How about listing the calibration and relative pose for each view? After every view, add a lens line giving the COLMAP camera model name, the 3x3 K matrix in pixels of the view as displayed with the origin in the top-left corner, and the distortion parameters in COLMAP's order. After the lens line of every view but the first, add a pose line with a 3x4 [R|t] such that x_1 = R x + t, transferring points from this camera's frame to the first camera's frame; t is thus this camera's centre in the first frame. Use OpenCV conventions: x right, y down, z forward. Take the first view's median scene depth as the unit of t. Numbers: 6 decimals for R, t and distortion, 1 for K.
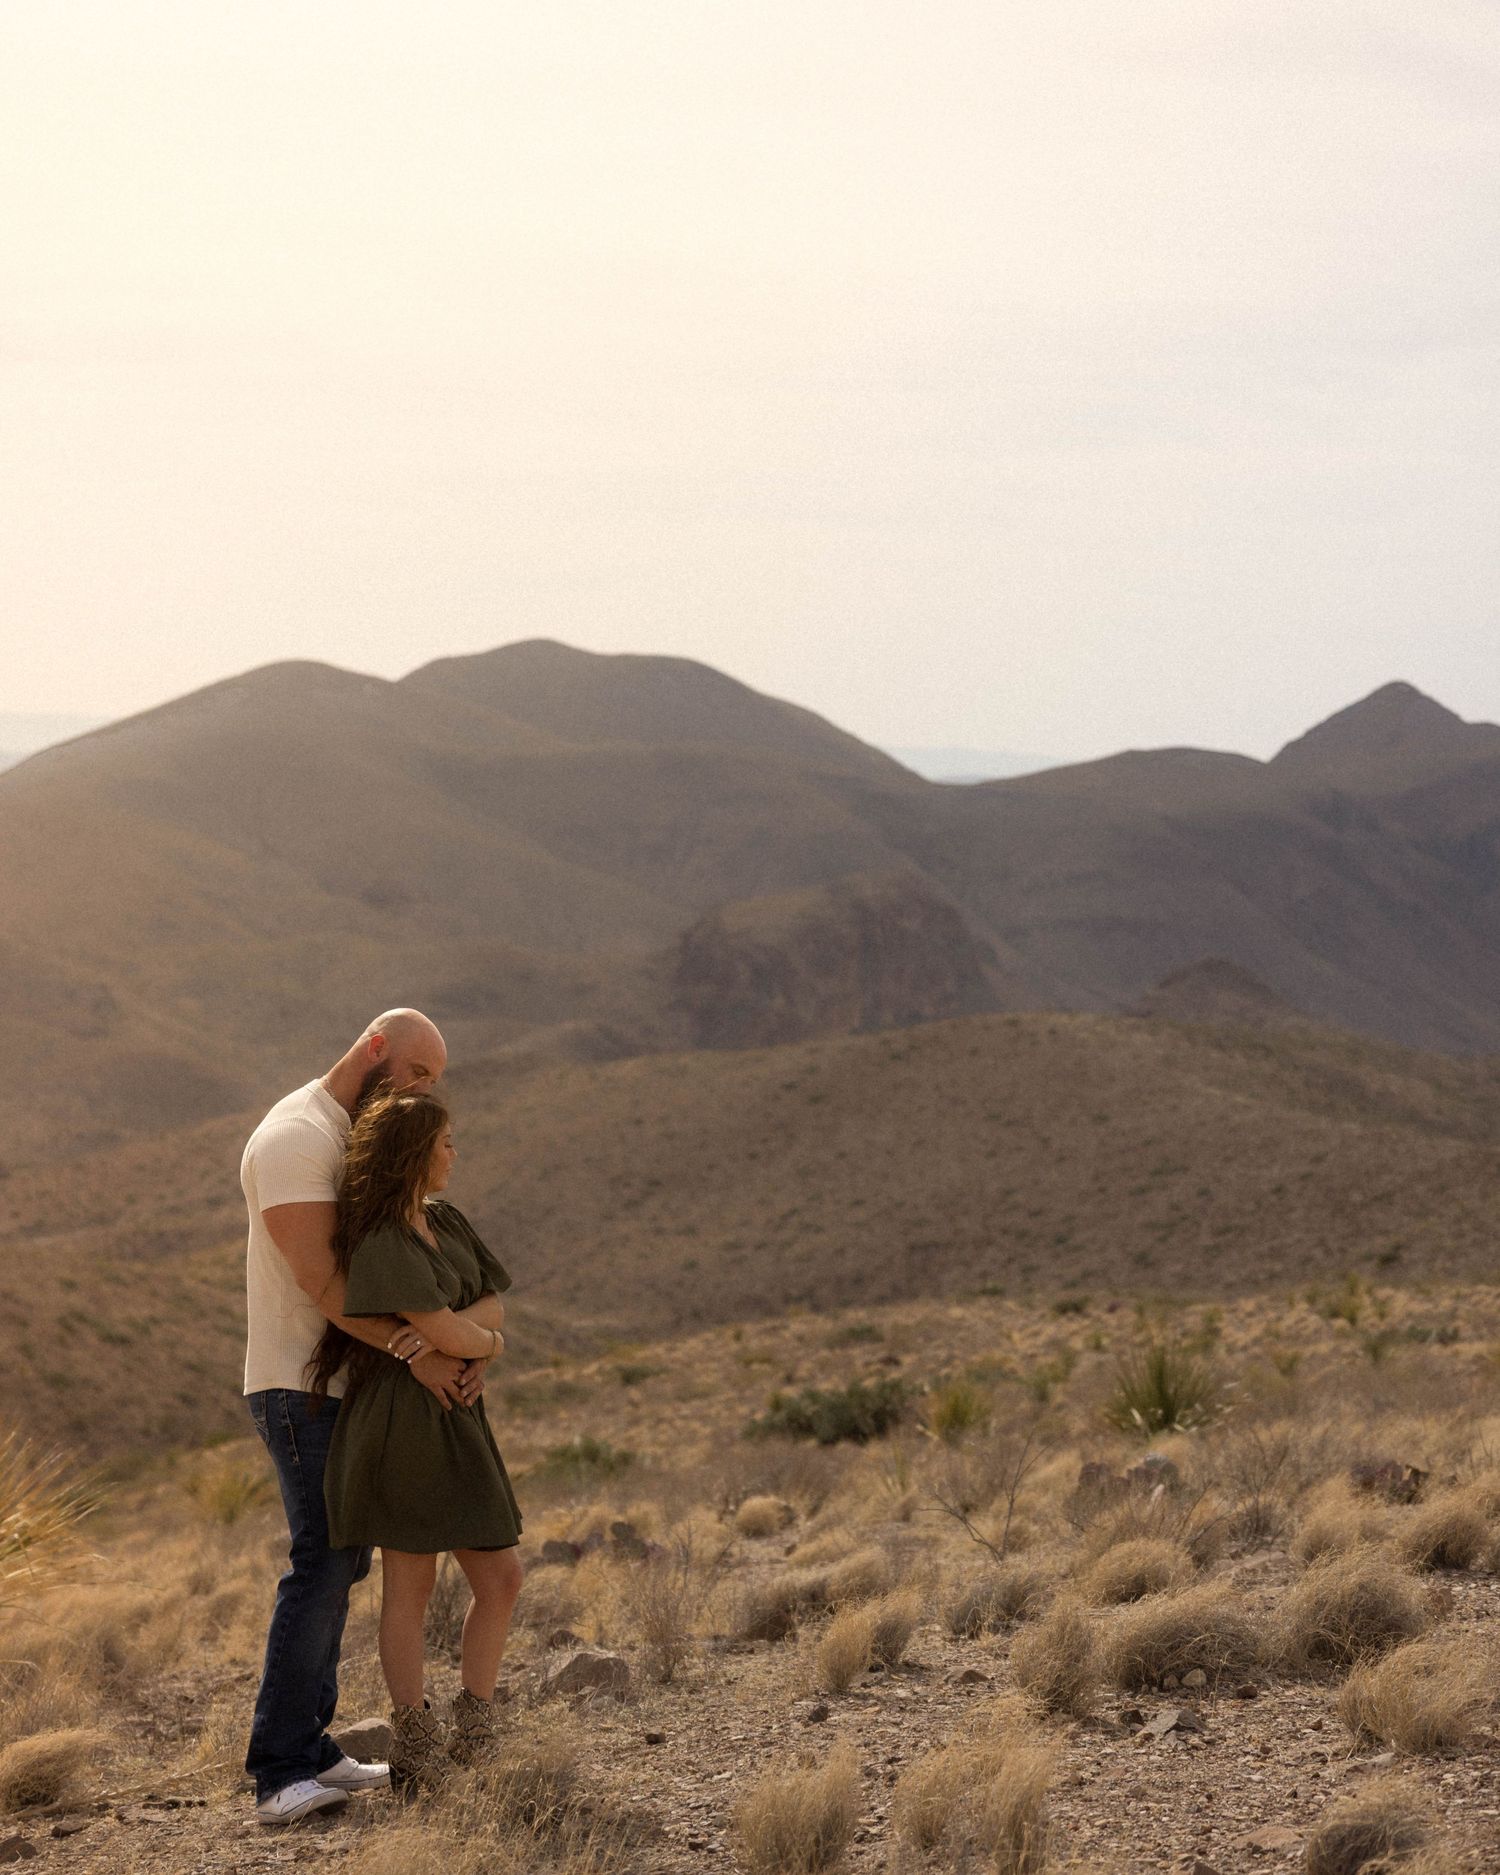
lens RADIAL K [[4299.5, 0, 754.7], [0, 4299.5, 845.2], [0, 0, 1]] dist [0.035086, 0.195697]
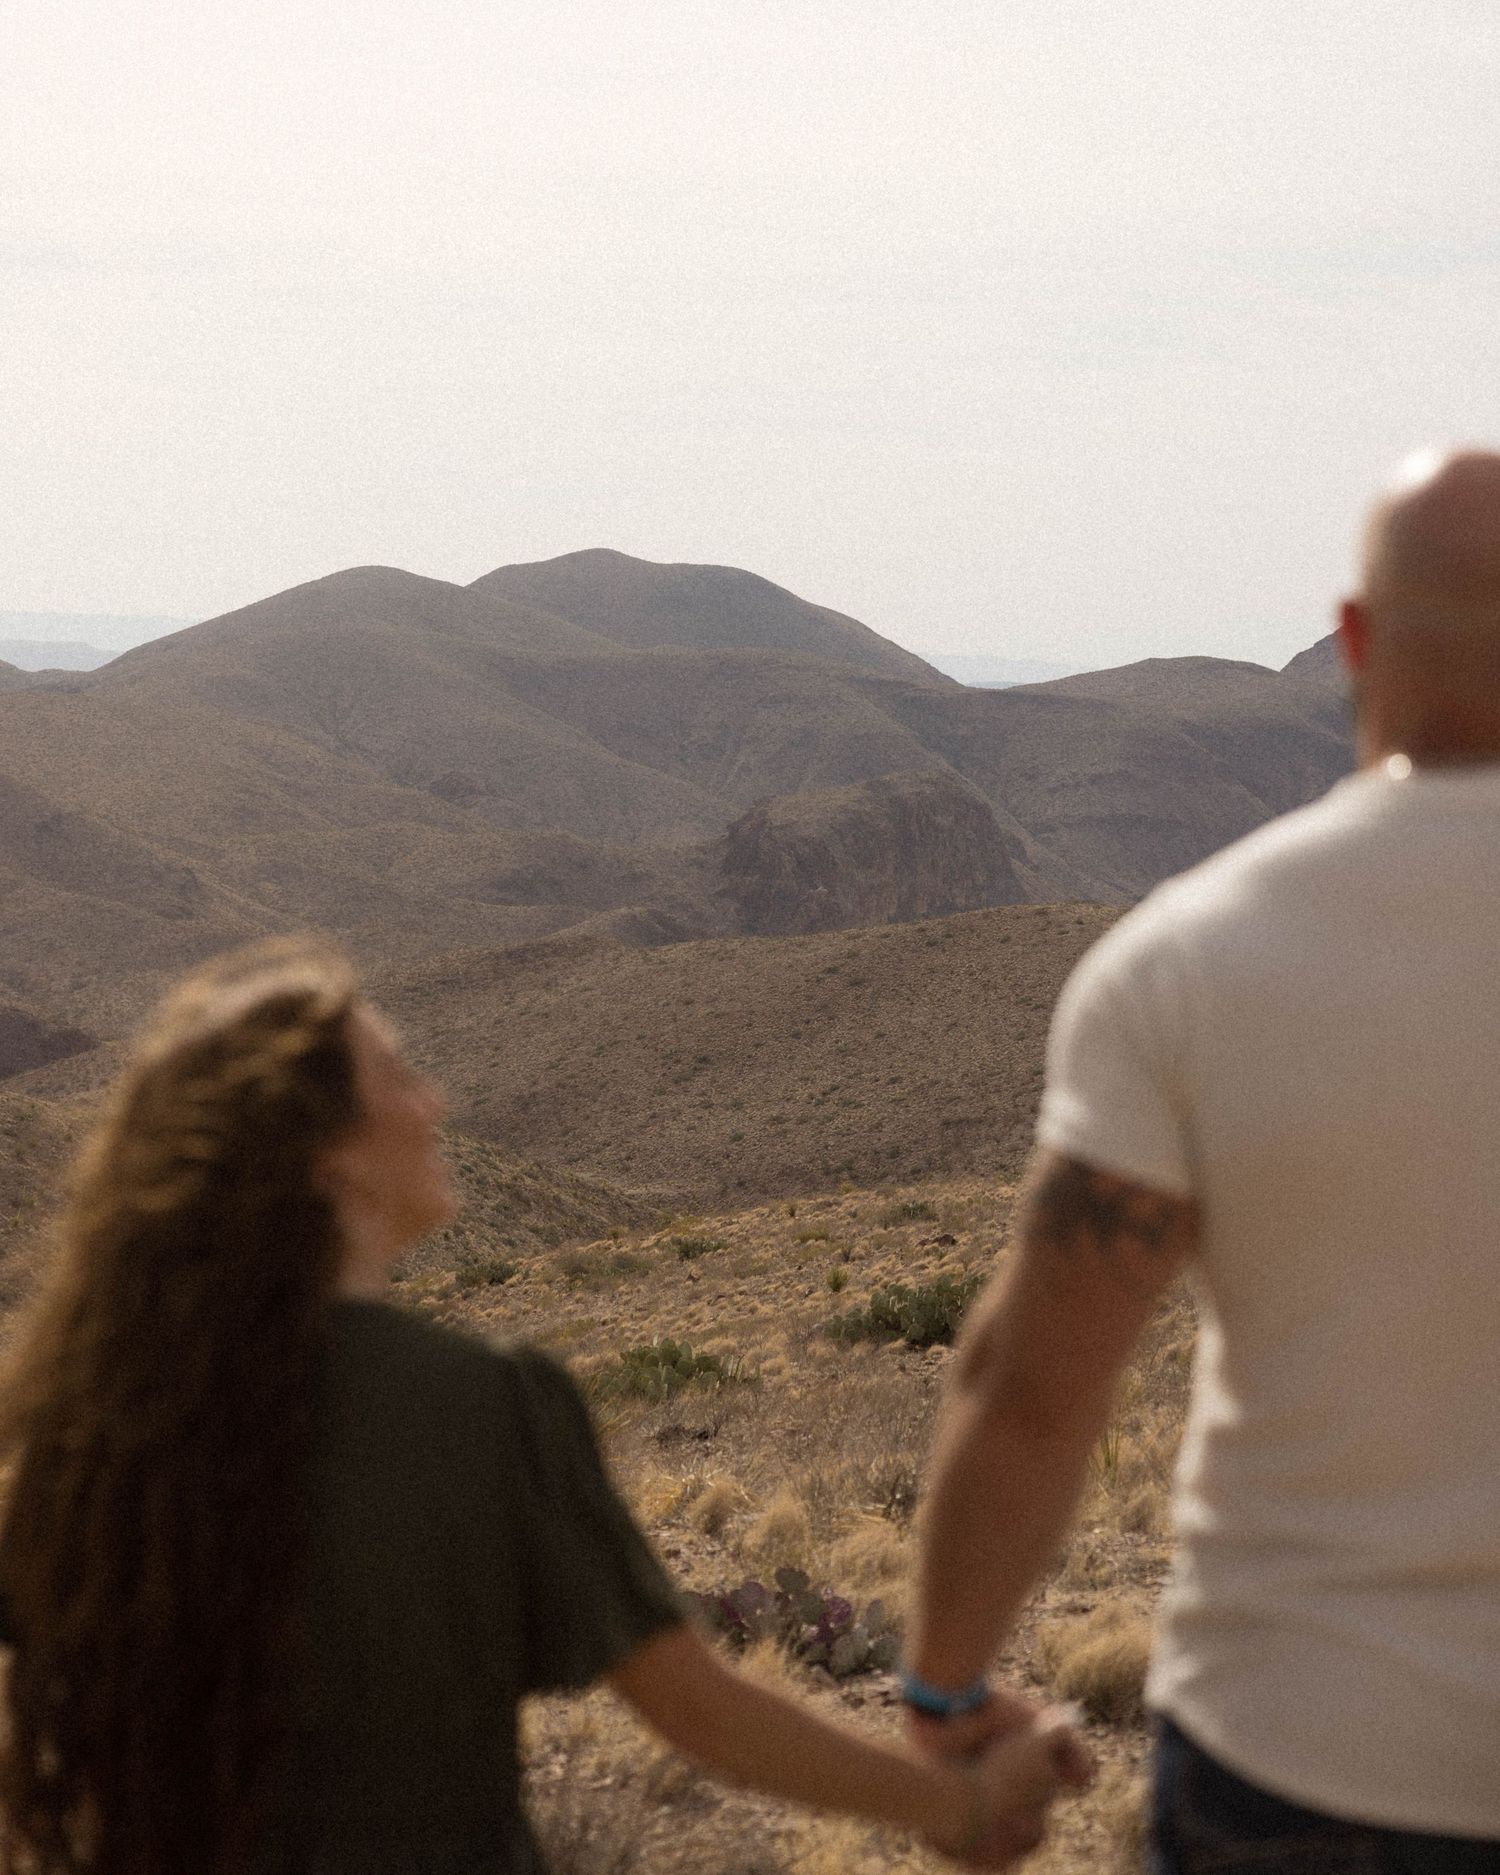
lens RADIAL K [[3571.2, 0, 747.6], [0, 3571.2, 750.7], [0, 0, 1]] dist [-0.008913, 0.017222]
pose [[0.999941, 0.010488, -0.002686, -0.010807], [-0.010505, 0.999925, -0.006281, 0.007503], [0.002620, 0.006309, 0.999977, 0.116518]]
